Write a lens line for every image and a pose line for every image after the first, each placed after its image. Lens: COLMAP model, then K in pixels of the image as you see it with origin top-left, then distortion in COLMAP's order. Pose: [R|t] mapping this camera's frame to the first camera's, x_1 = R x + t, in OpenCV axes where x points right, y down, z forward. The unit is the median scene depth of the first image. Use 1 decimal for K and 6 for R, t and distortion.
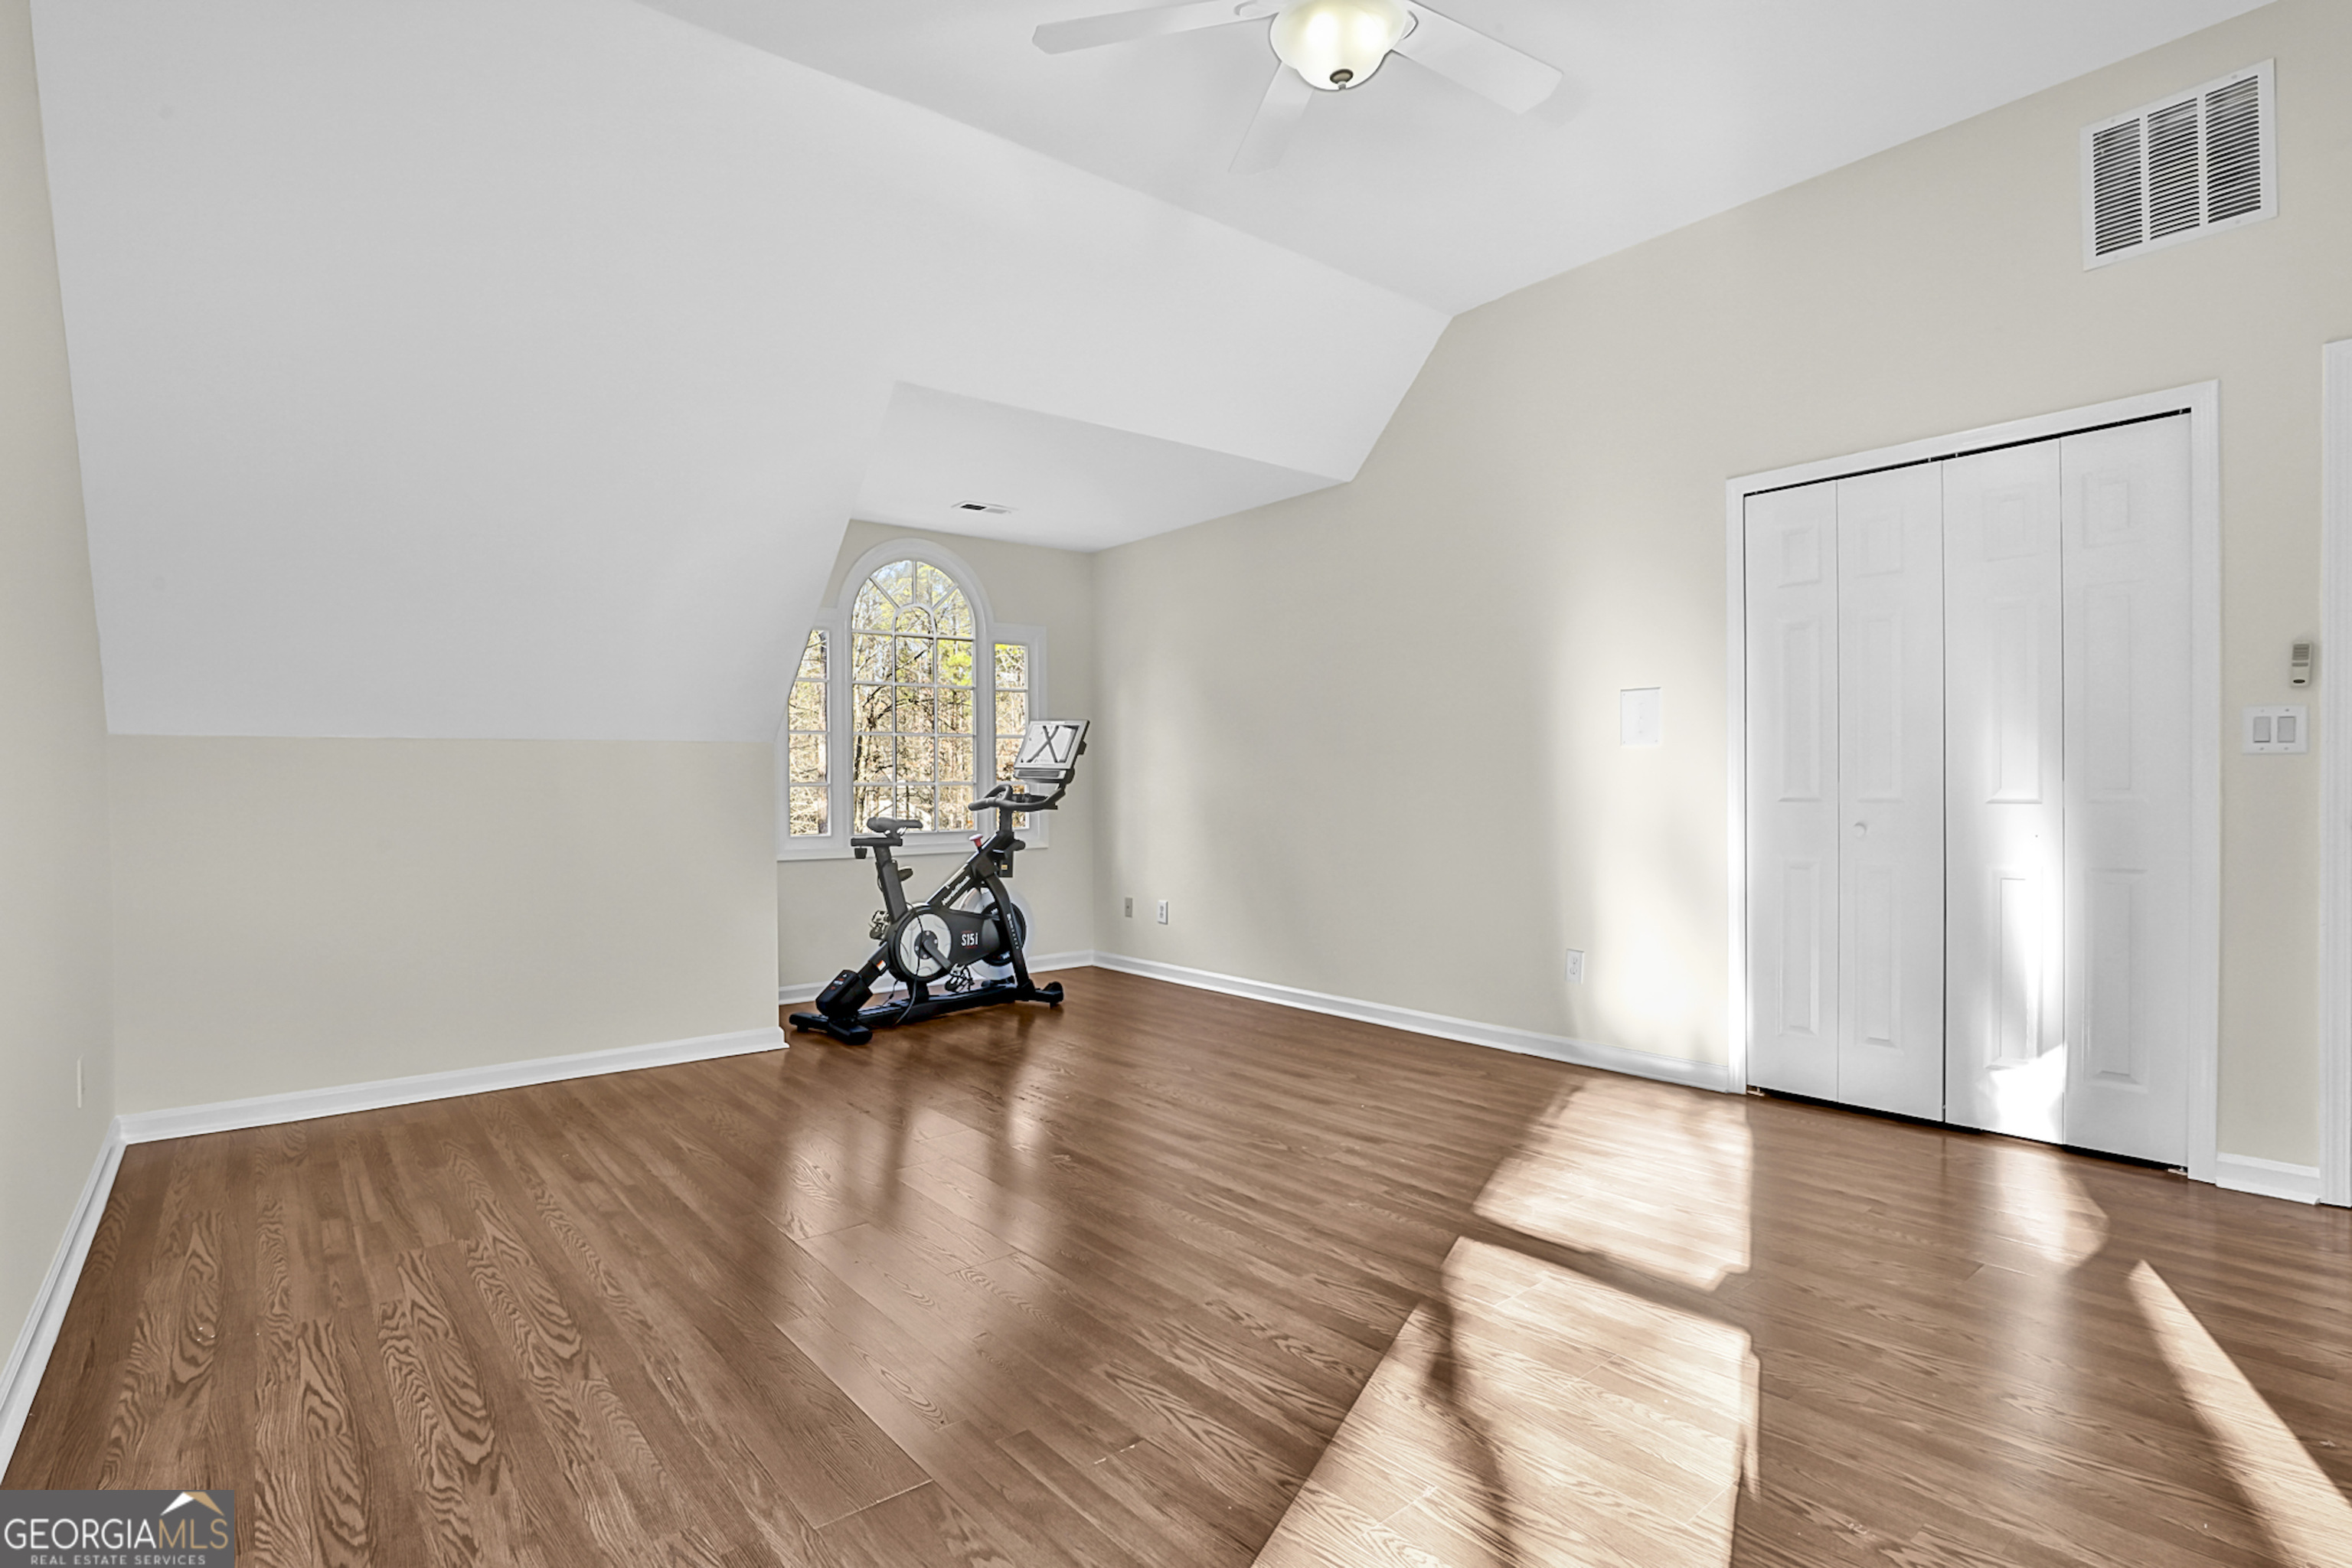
lens RADIAL K [[1151.2, 0, 1181.5], [0, 1151.2, 775.6], [0, 0, 1]] dist [-0.004892, 0.000321]
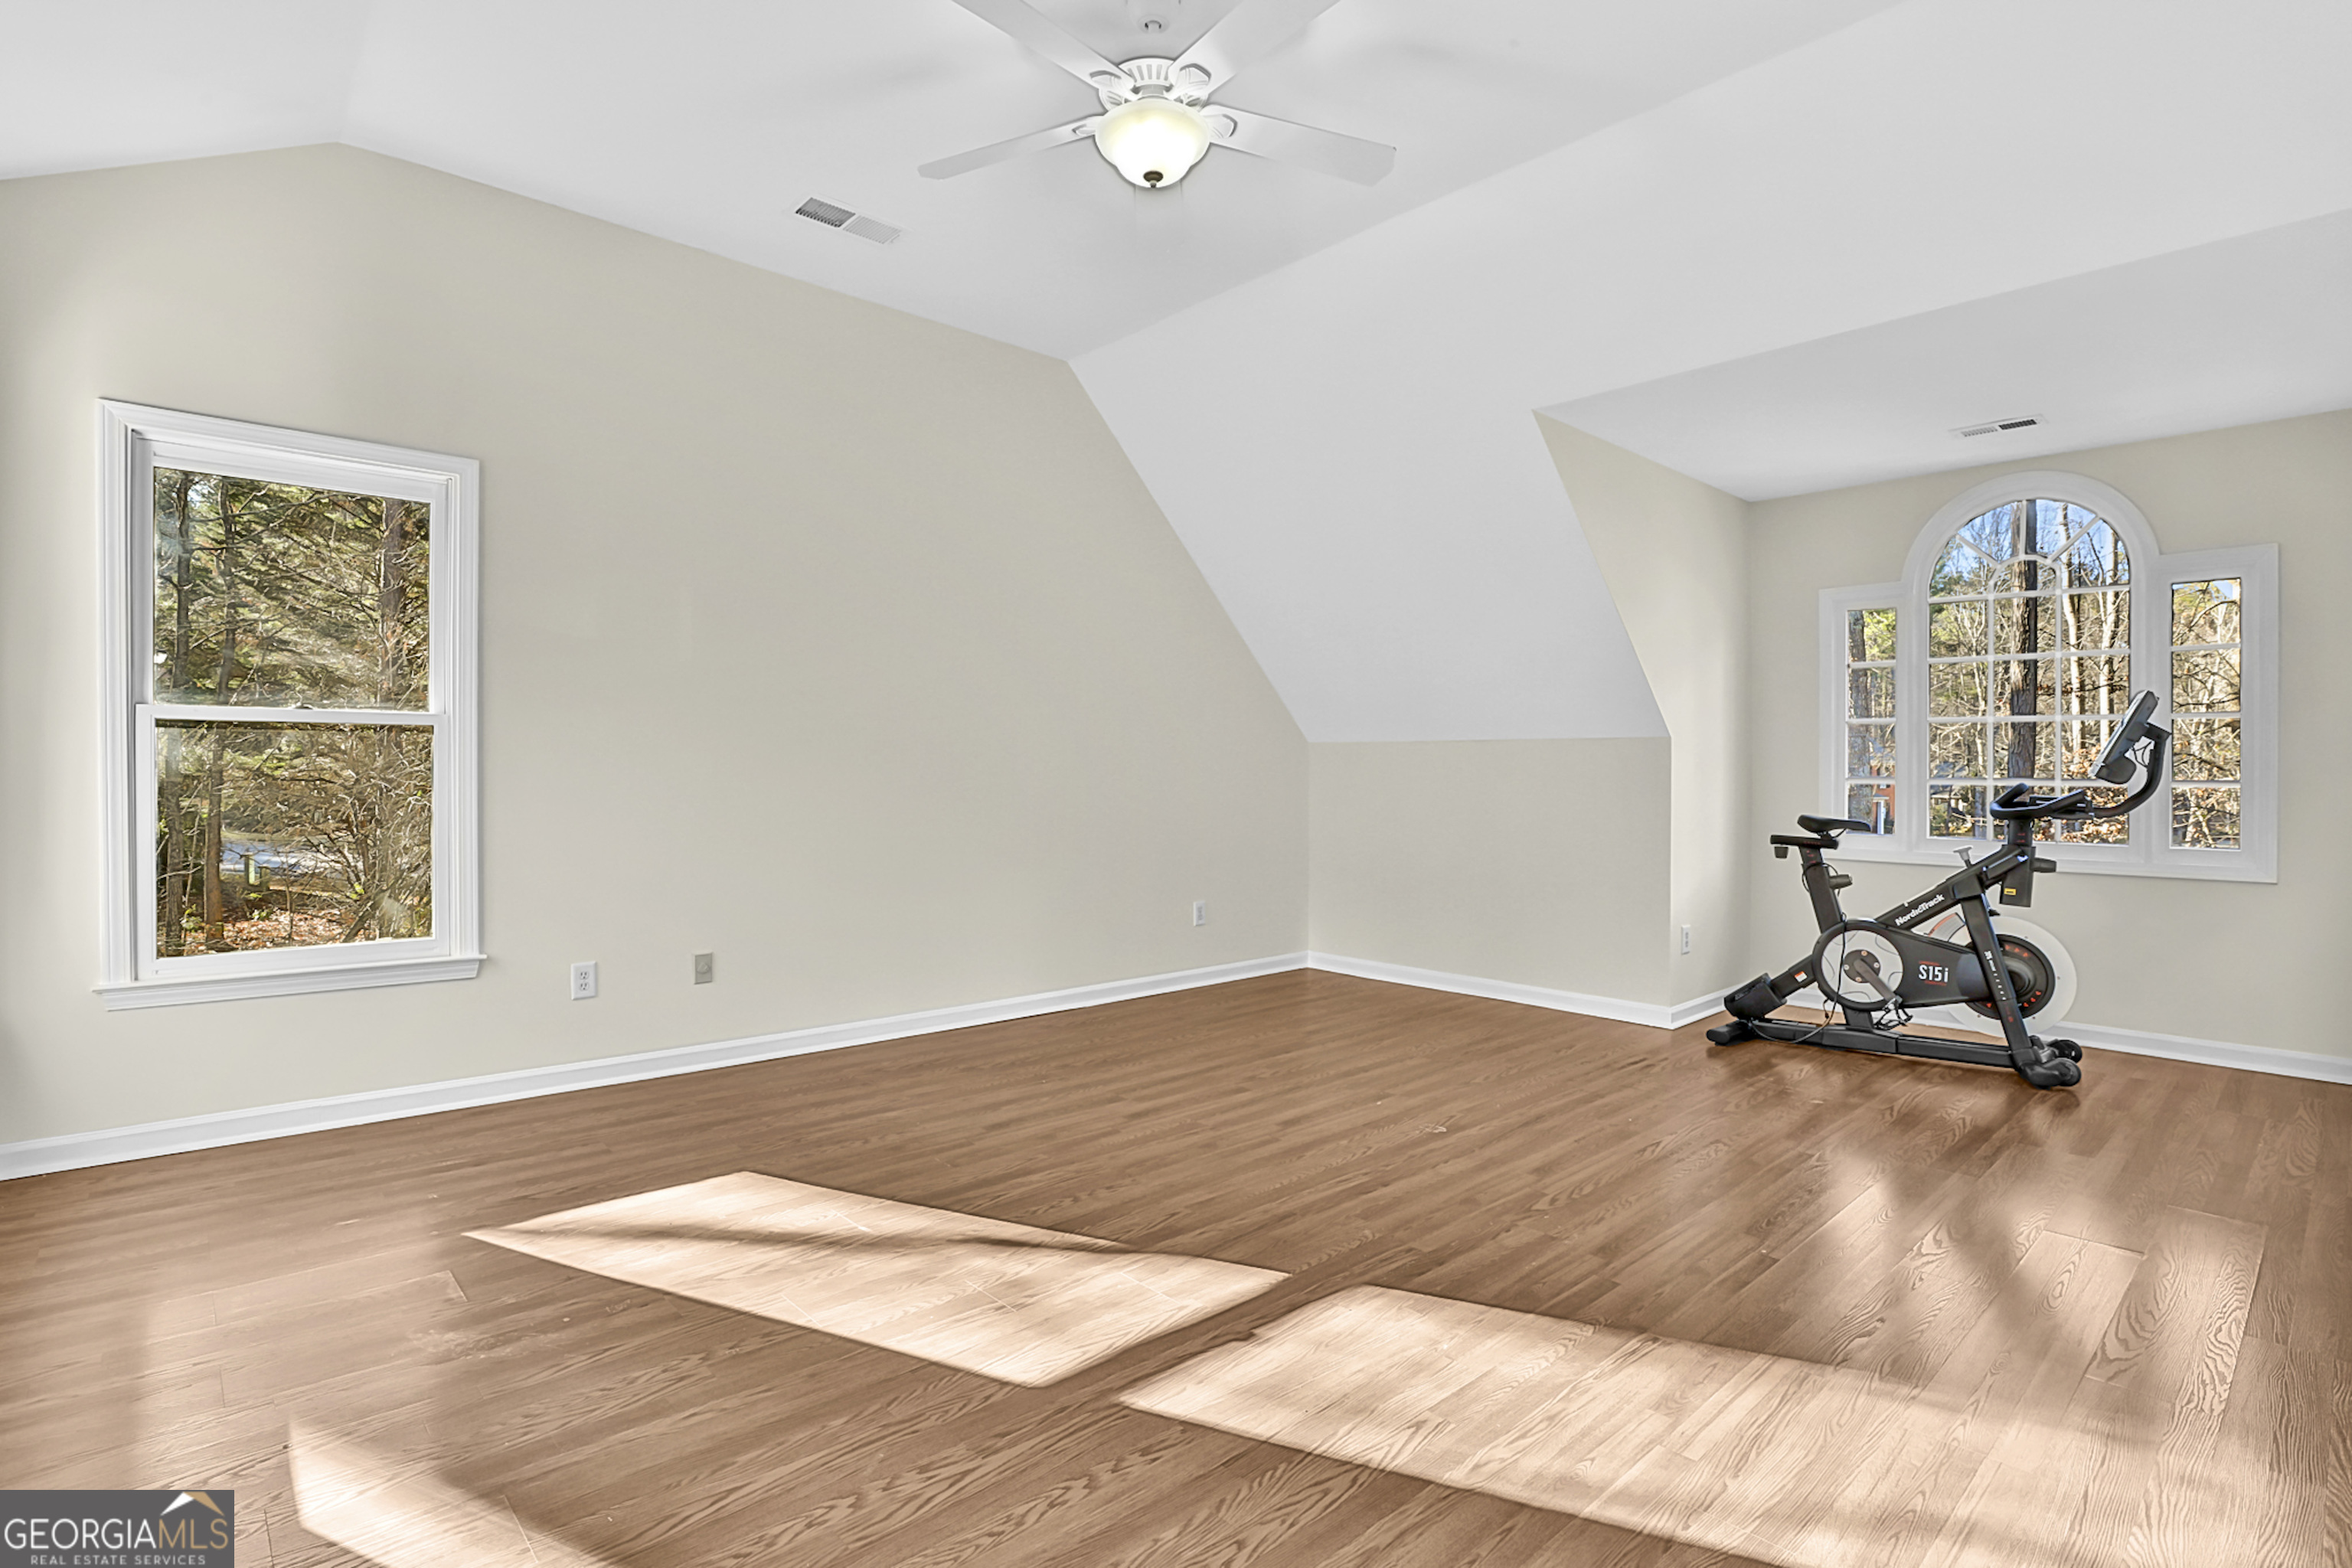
lens RADIAL K [[1129.8, 0, 1176.0], [0, 1129.8, 784.0], [0, 0, 1]] dist [-0.028173, 0.000092]
pose [[0.058812, 0.018924, -0.998090, 0.598898], [-0.004037, 0.999817, 0.018718, -0.002838], [0.998261, 0.002929, 0.058878, 0.457523]]
